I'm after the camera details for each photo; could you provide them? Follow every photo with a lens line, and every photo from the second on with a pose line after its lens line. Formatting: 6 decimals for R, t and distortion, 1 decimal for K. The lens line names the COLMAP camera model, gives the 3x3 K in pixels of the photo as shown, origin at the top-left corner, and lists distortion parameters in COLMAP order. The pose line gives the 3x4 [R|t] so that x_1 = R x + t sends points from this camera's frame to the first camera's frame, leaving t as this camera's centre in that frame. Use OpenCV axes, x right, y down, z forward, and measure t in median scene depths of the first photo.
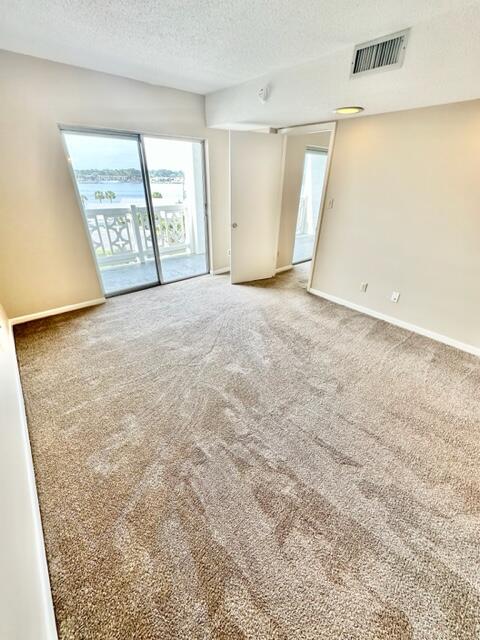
lens RADIAL K [[254.0, 0, 240.9], [0, 254.0, 322.1], [0, 0, 1]] dist [-0.003612, 0.001095]
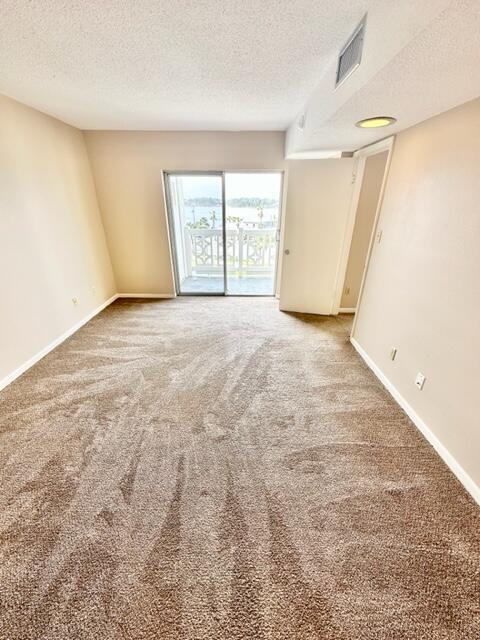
lens RADIAL K [[254.0, 0, 240.4], [0, 254.0, 323.1], [0, 0, 1]] dist [-0.003612, 0.001095]
pose [[0.762503, 0.268257, -0.588751, 0.561682], [-0.317234, 0.948112, 0.021139, -0.099673], [0.563872, 0.170653, 0.808038, 0.180595]]
